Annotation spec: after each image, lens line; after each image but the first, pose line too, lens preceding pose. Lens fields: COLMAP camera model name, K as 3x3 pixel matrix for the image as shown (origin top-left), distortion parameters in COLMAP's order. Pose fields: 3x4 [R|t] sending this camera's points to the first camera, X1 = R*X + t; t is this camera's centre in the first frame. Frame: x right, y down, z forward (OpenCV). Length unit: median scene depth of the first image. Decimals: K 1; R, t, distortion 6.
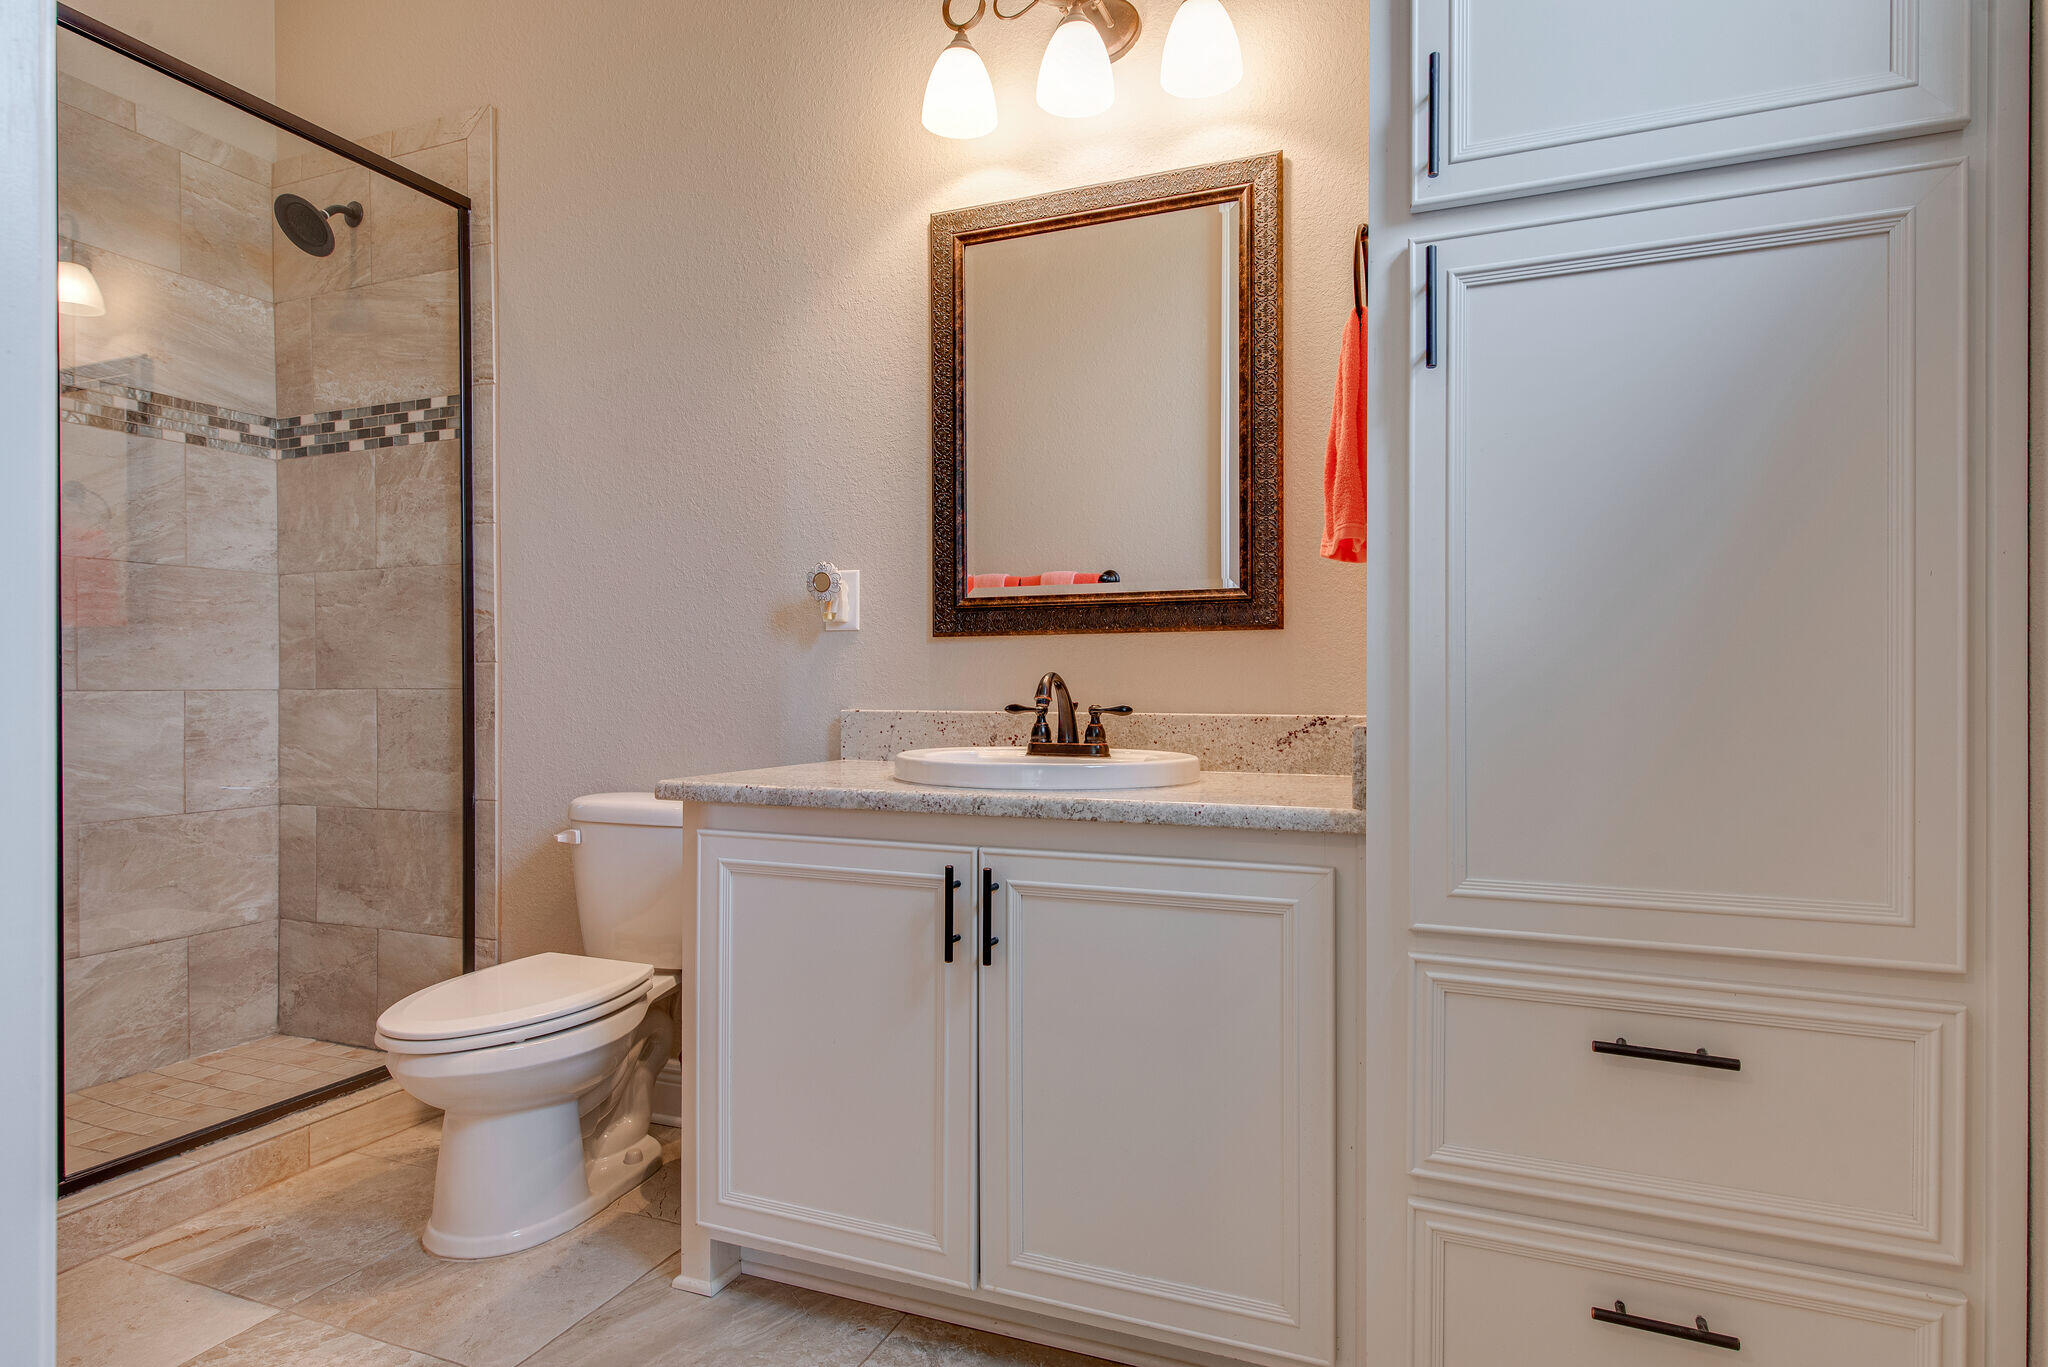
lens RADIAL K [[1139.0, 0, 1031.8], [0, 1139.0, 690.9], [0, 0, 1]] dist [0.008184, -0.000652]
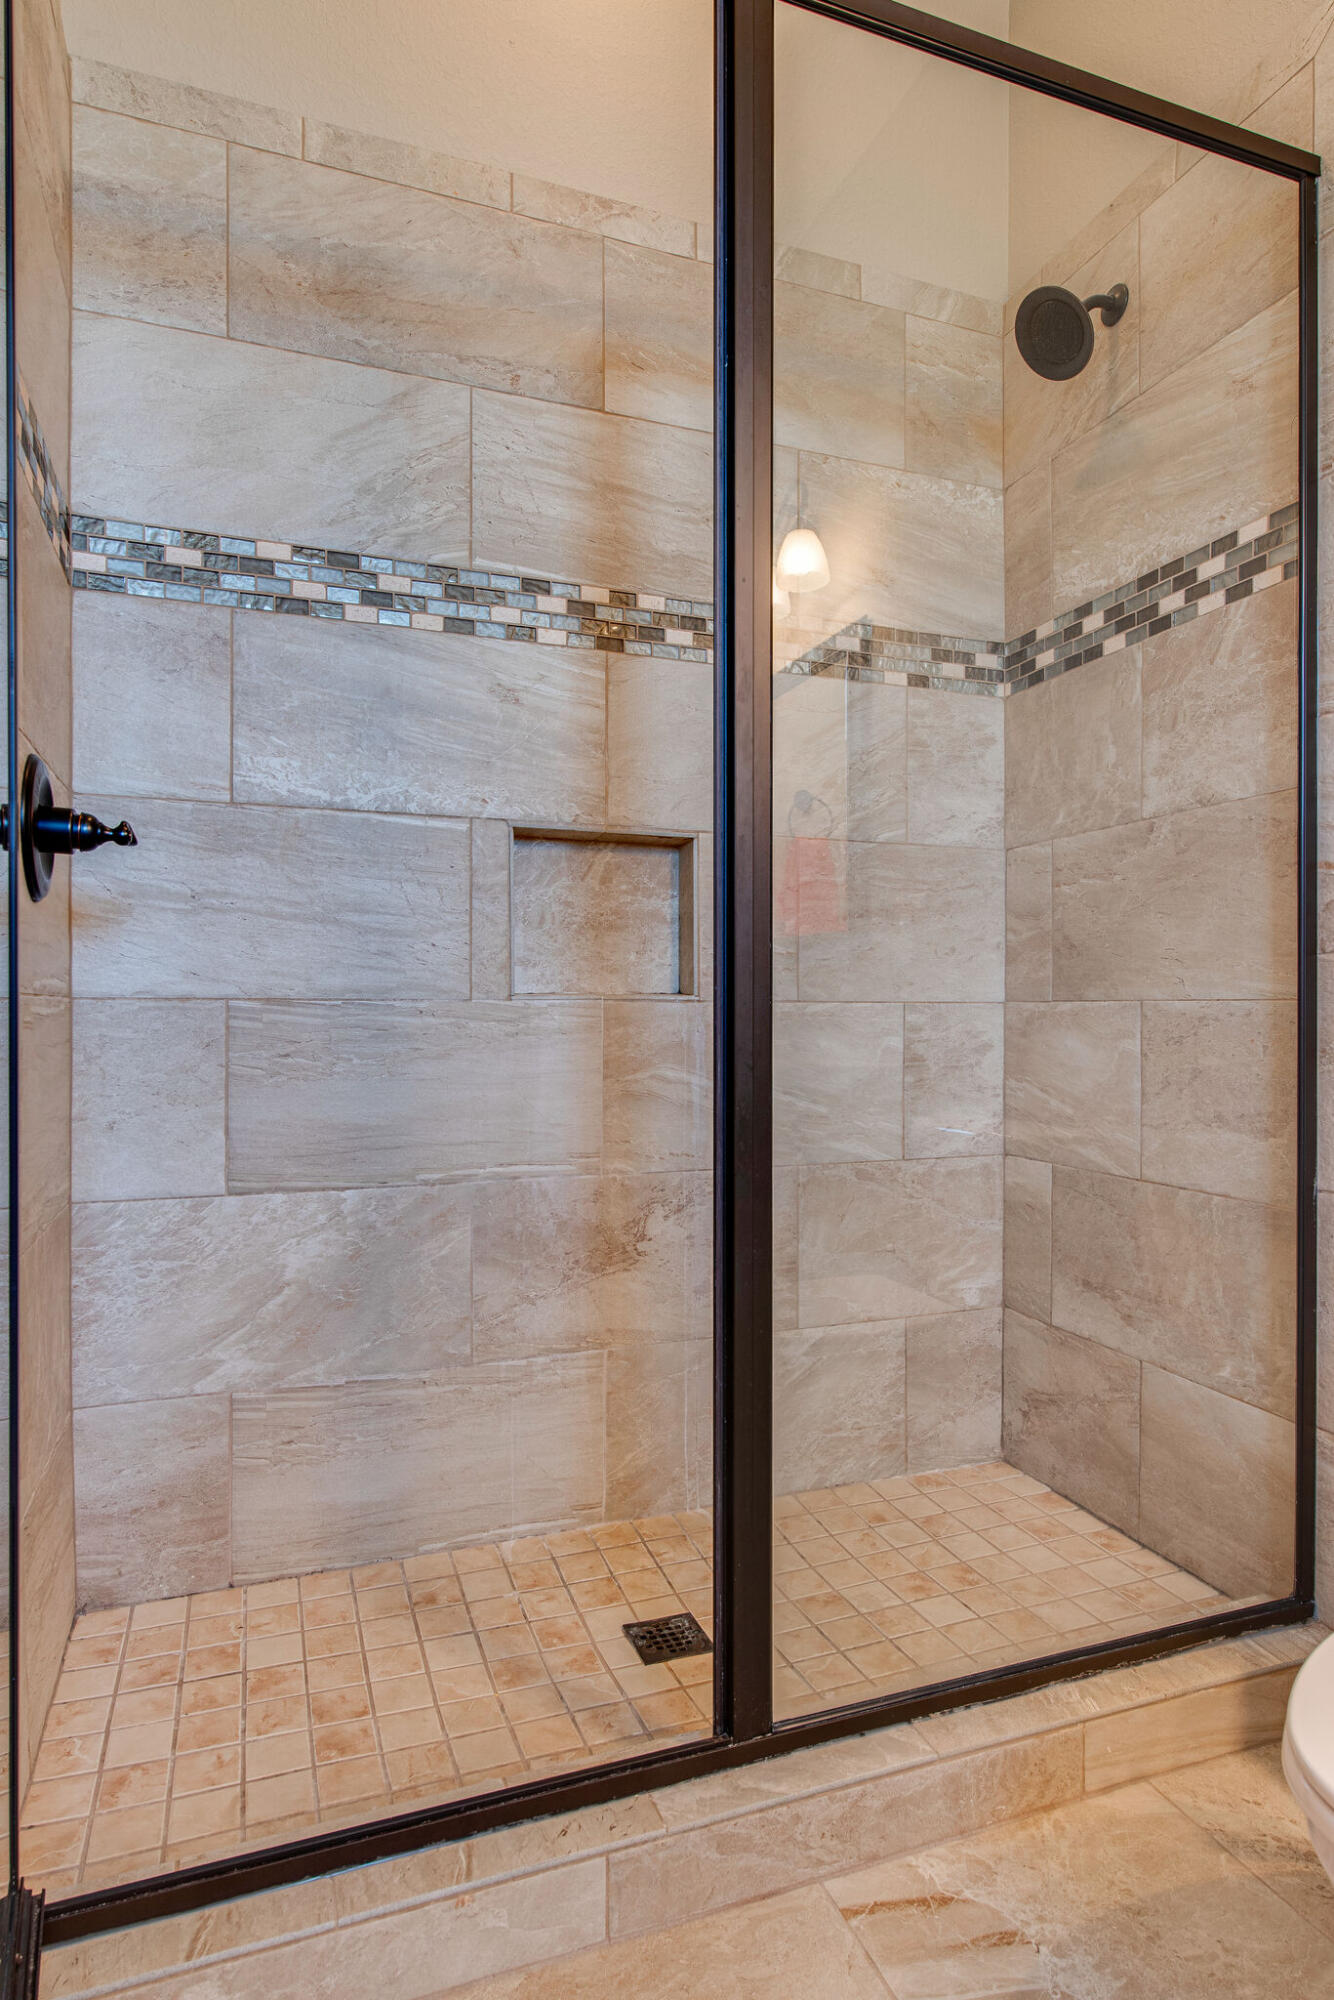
lens RADIAL K [[1112.3, 0, 669.6], [0, 1112.3, 1003.0], [0, 0, 1]] dist [0.008184, -0.000652]
pose [[0.679746, 0.000518, -0.733447, -0.291502], [-0.007214, 0.999956, -0.005979, 0.005763], [0.733412, 0.009355, 0.679720, 0.365309]]
